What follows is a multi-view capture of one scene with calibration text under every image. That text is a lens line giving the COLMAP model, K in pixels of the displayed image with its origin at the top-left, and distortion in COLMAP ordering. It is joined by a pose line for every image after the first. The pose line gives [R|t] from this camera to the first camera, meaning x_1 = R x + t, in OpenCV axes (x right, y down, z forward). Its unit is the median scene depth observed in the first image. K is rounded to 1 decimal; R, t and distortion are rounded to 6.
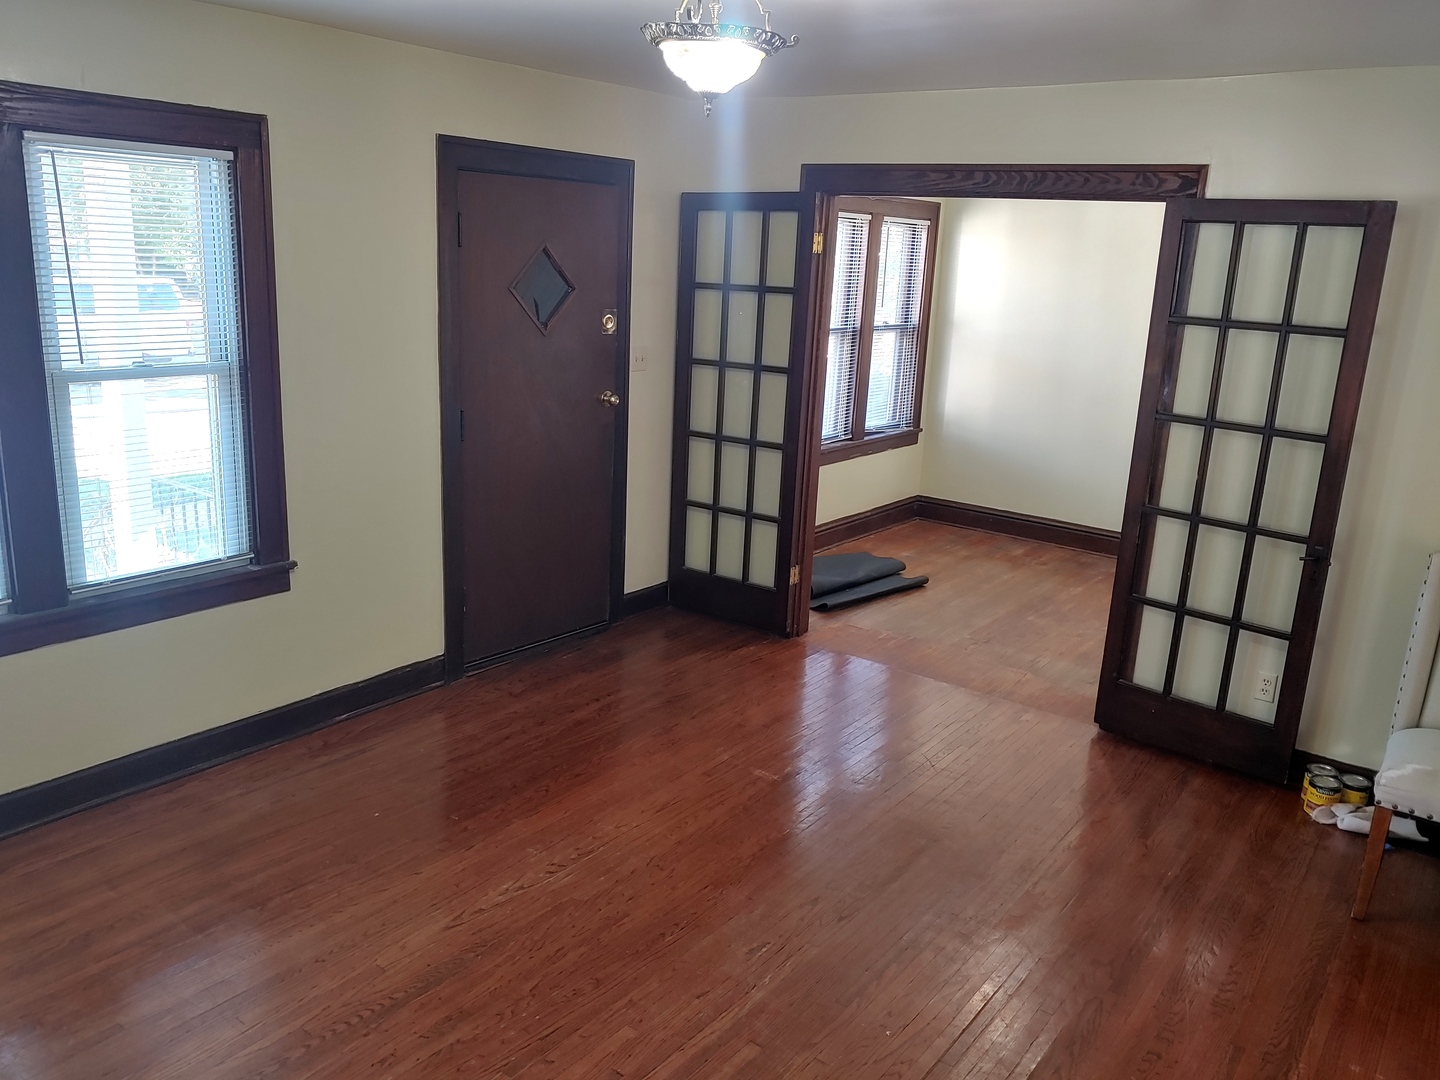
lens RADIAL K [[1121.0, 0, 689.3], [0, 1121.0, 543.3], [0, 0, 1]] dist [-0.013657, -0.006564]
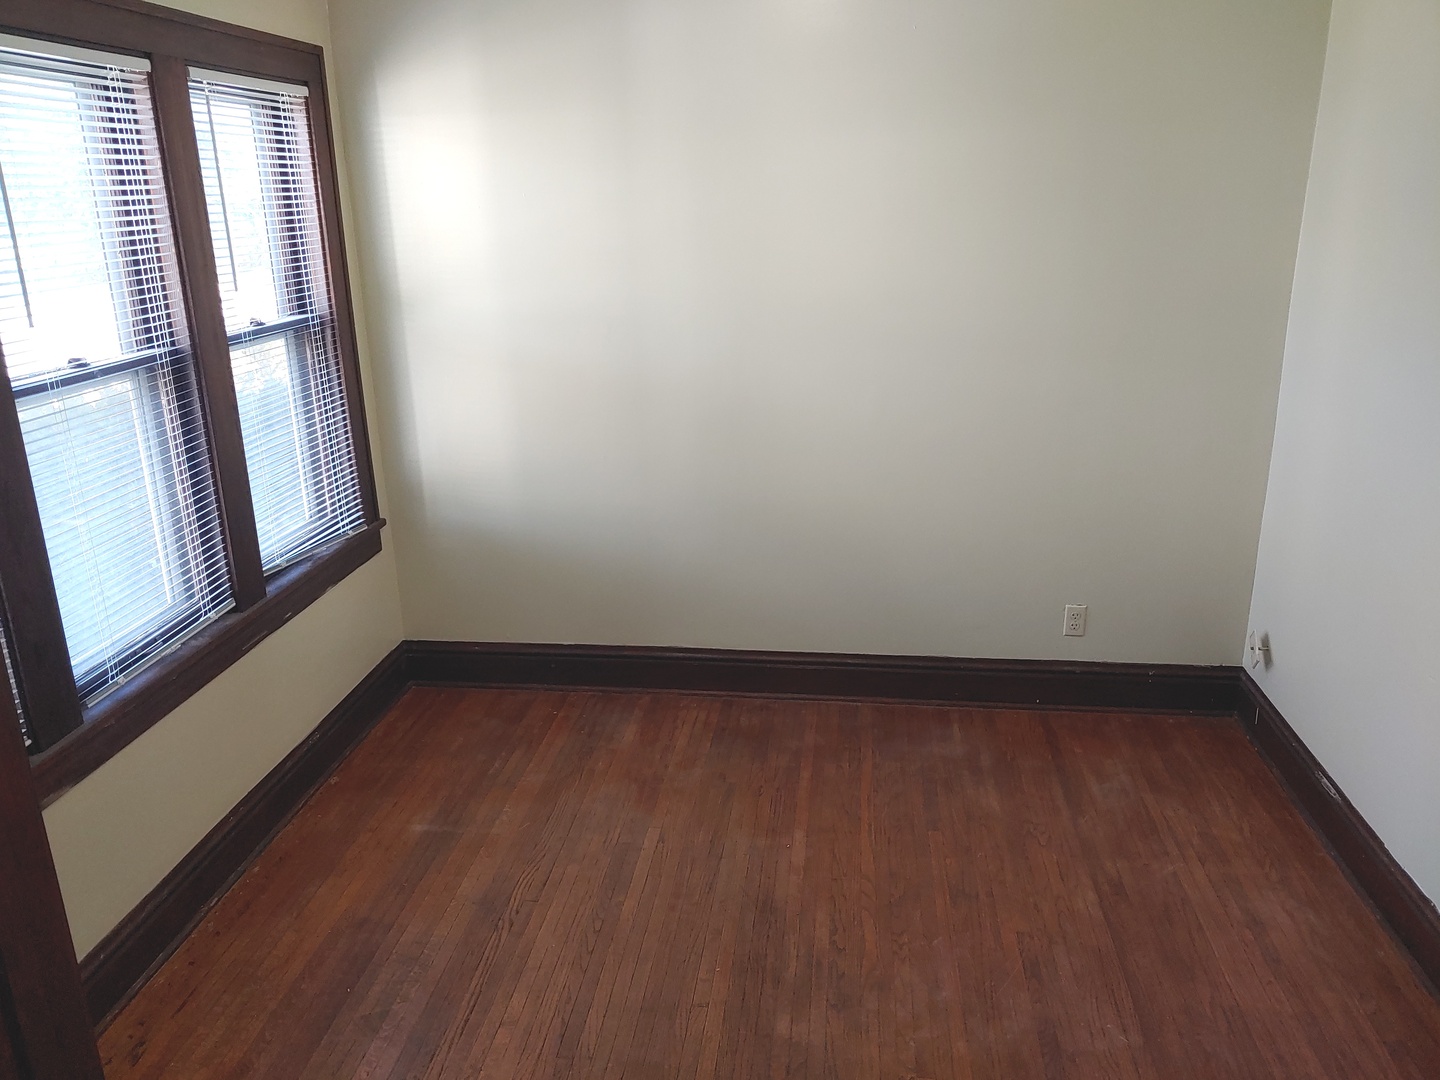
lens RADIAL K [[1126.3, 0, 718.9], [0, 1126.3, 538.0], [0, 0, 1]] dist [0.012029, -0.004822]
pose [[0.854552, -0.214589, 0.472961, 0.104134], [0.189624, 0.976697, 0.100525, -0.125440], [-0.483512, 0.003781, 0.875330, 0.529384]]
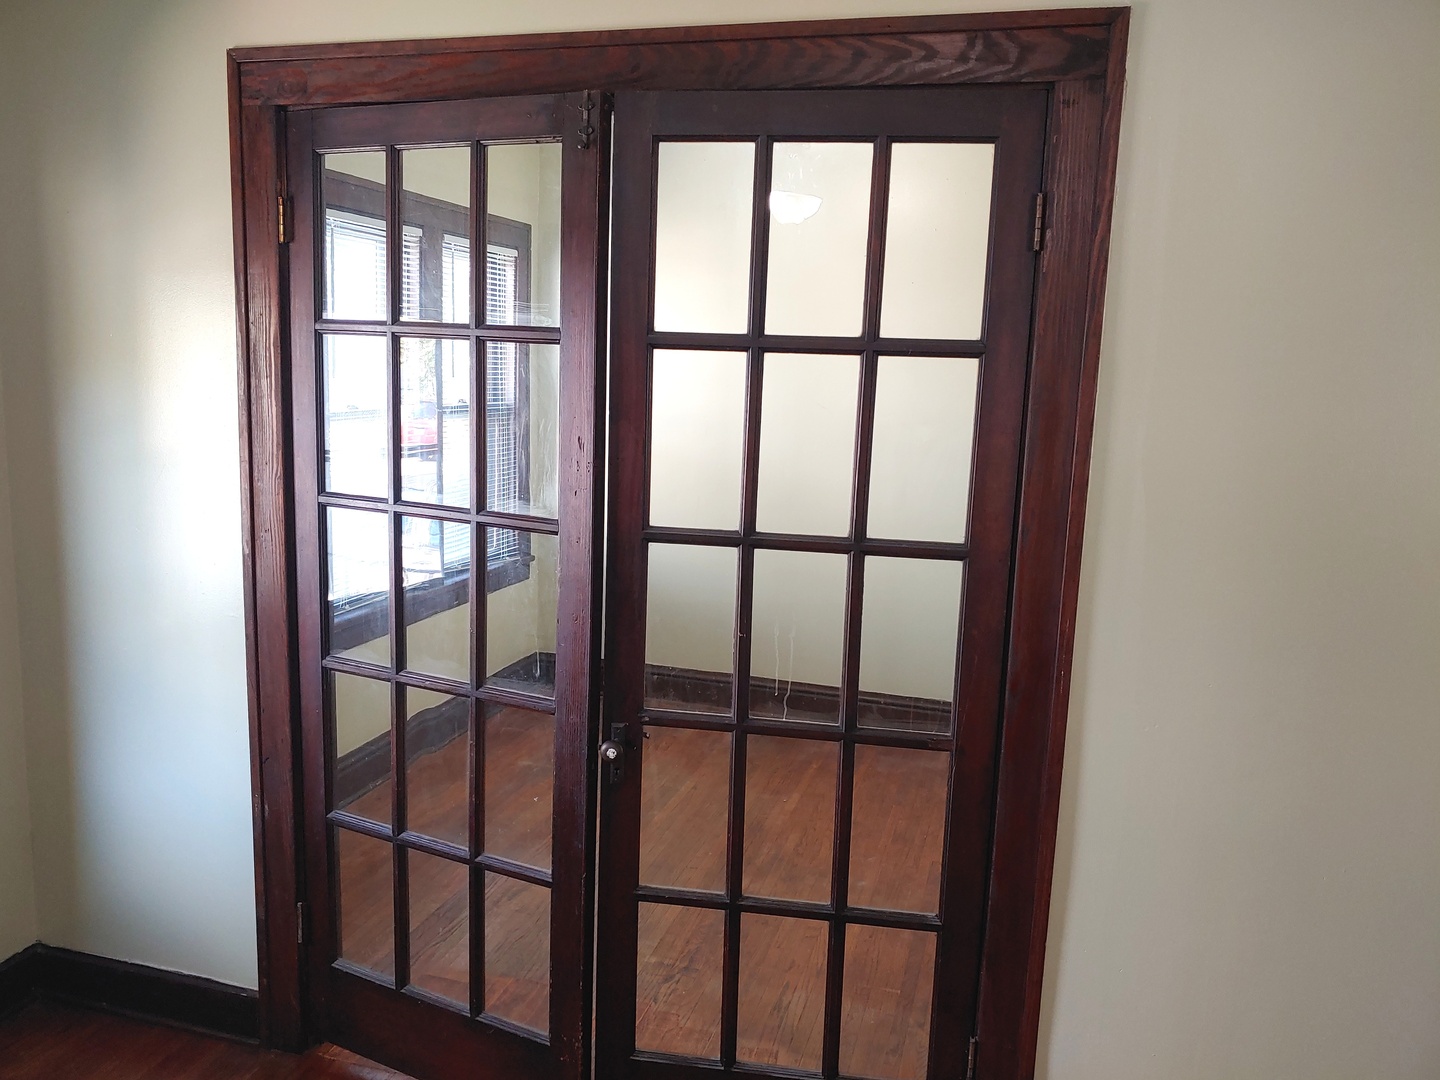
lens RADIAL K [[1126.3, 0, 718.9], [0, 1126.3, 538.0], [0, 0, 1]] dist [0.012029, -0.004822]
pose [[0.928906, -0.069552, 0.363725, 0.071695], [0.099411, 0.992986, -0.064004, -0.062283], [-0.356722, 0.095612, 0.929305, 0.353209]]
